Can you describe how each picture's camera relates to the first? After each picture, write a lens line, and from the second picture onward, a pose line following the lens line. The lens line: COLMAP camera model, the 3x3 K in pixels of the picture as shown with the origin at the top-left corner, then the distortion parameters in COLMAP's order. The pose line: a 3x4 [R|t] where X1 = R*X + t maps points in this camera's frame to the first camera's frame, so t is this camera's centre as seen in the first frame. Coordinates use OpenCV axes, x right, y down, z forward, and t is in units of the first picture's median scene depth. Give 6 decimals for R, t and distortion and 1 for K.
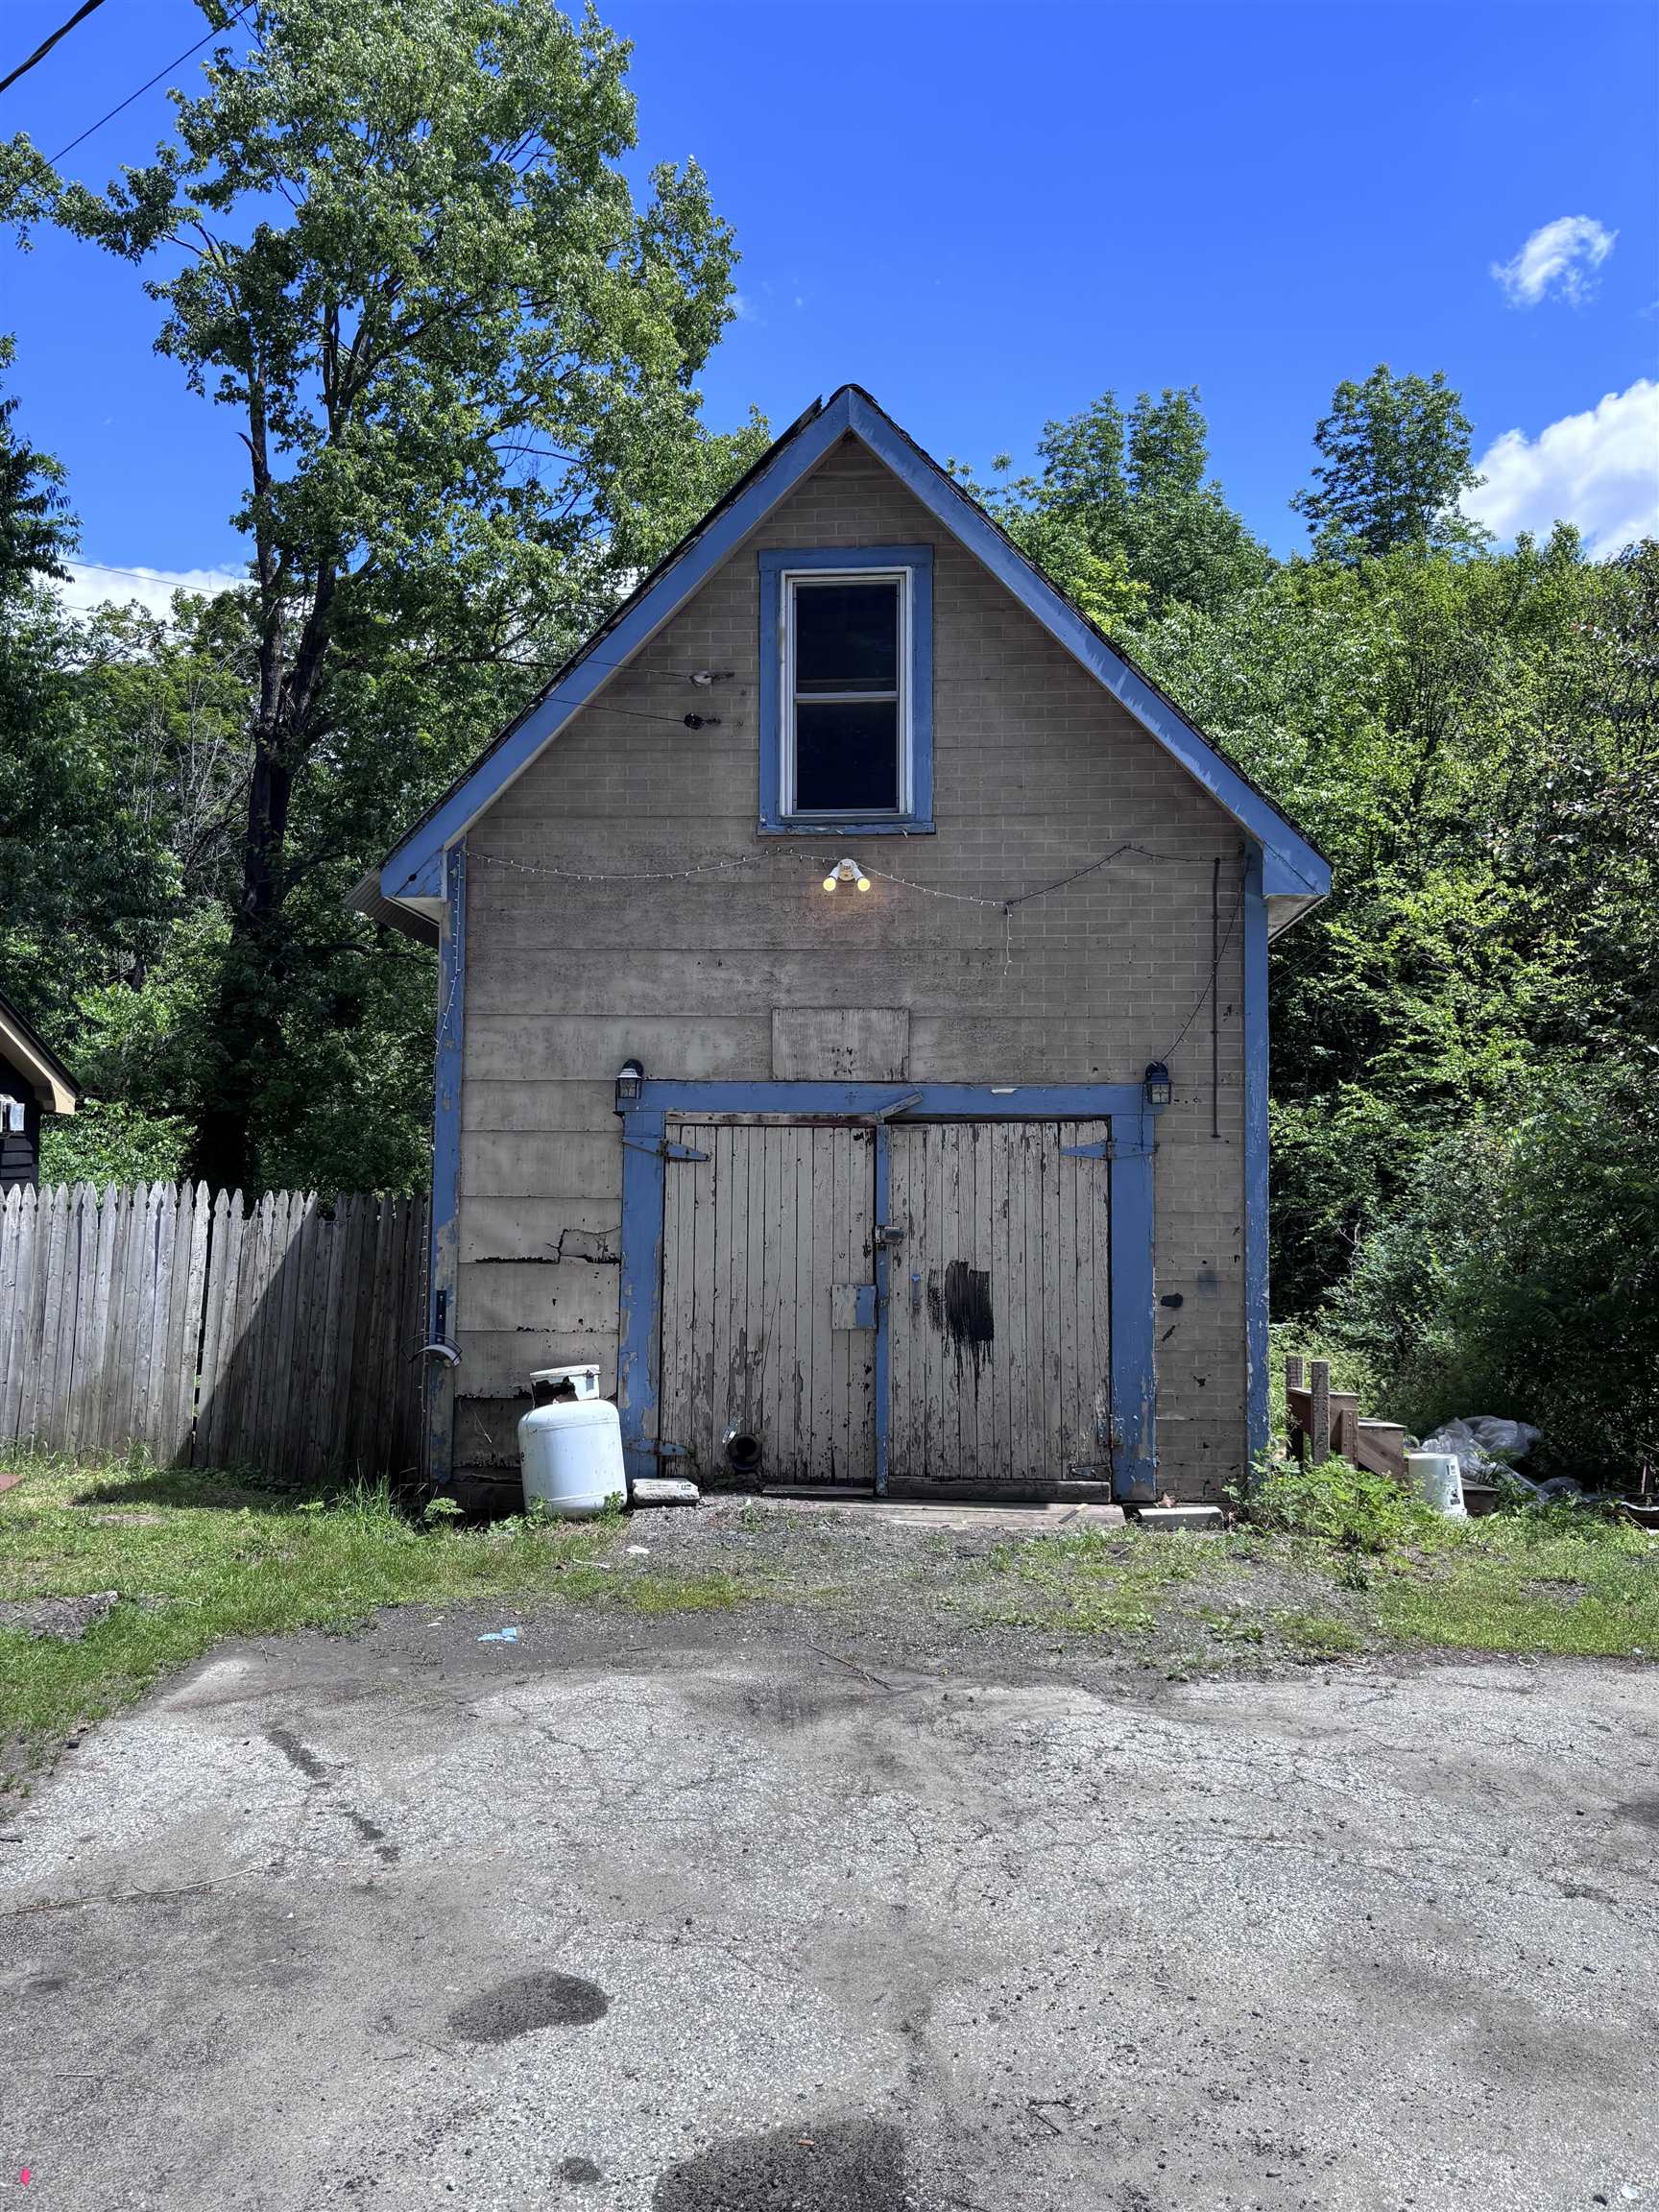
lens RADIAL K [[1699.5, 0, 771.3], [0, 1699.5, 1106.3], [0, 0, 1]] dist [0.056960, -0.054854]
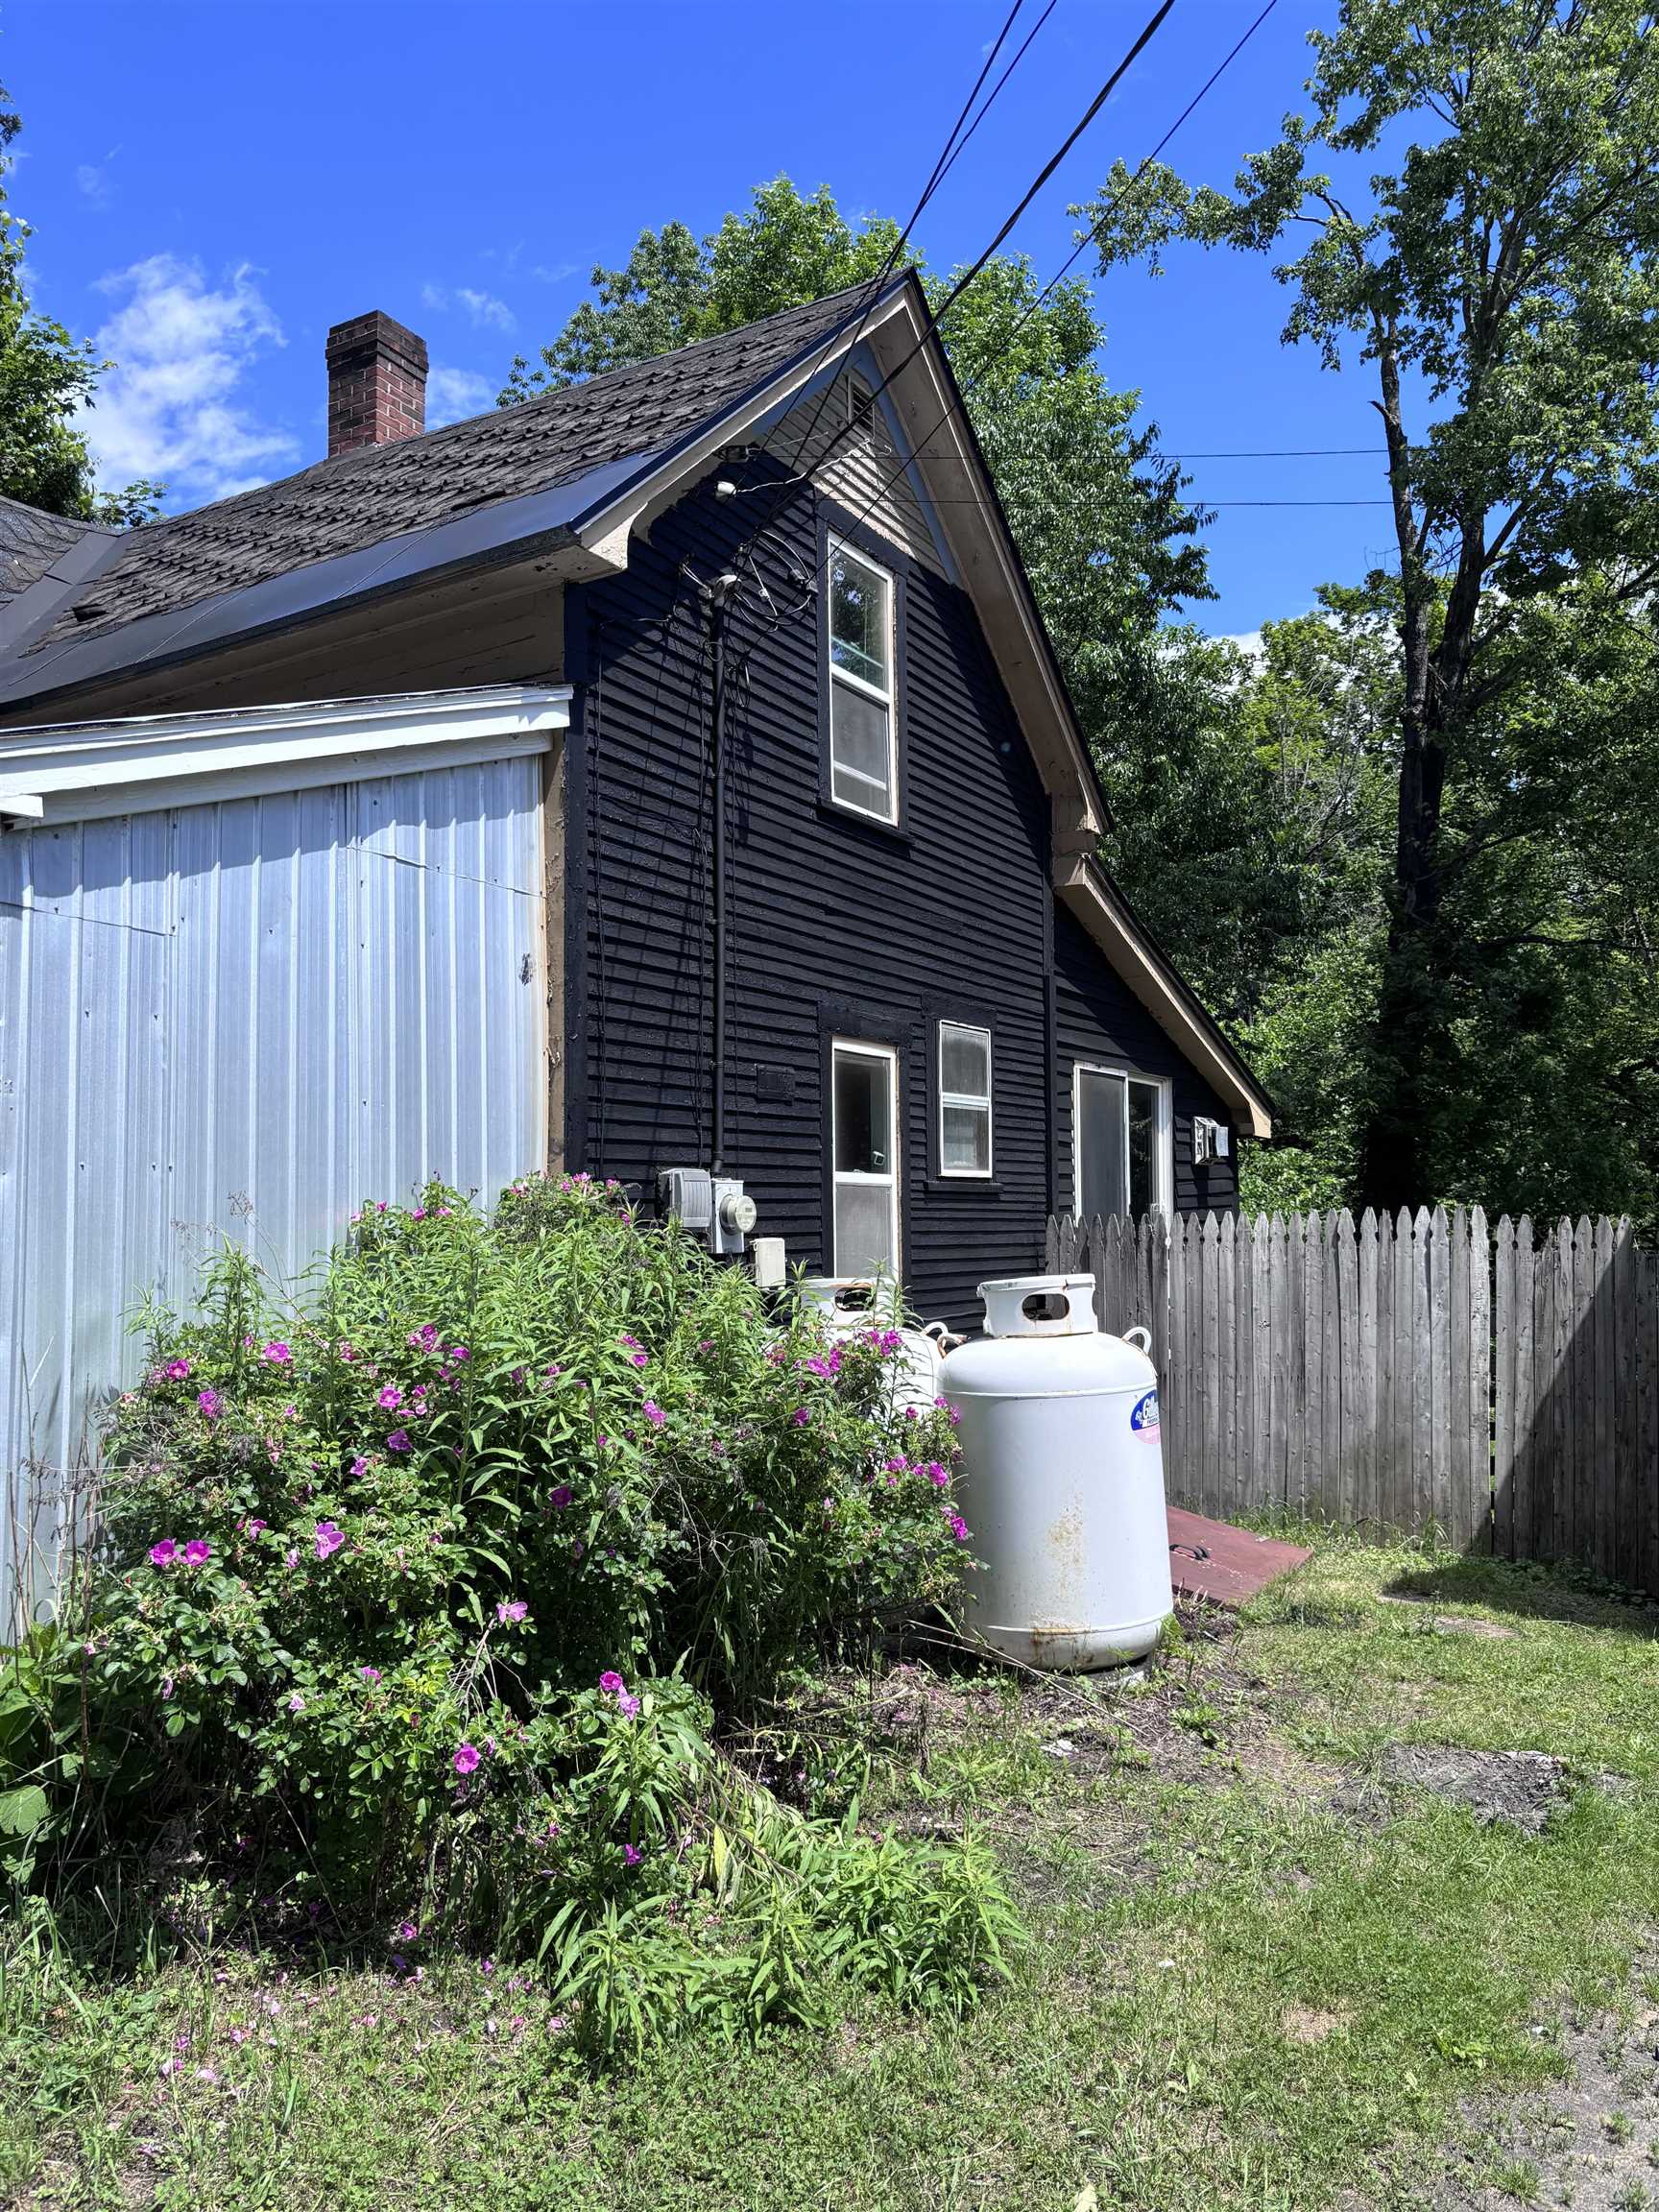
lens RADIAL K [[1663.6, 0, 829.5], [0, 1663.6, 1106.0], [0, 0, 1]] dist [0.054339, -0.050917]
pose [[0.840121, -0.050867, -0.540009, -0.155640], [0.040235, 0.998694, -0.031477, 0.008500], [0.540905, 0.004717, 0.841070, 0.145056]]
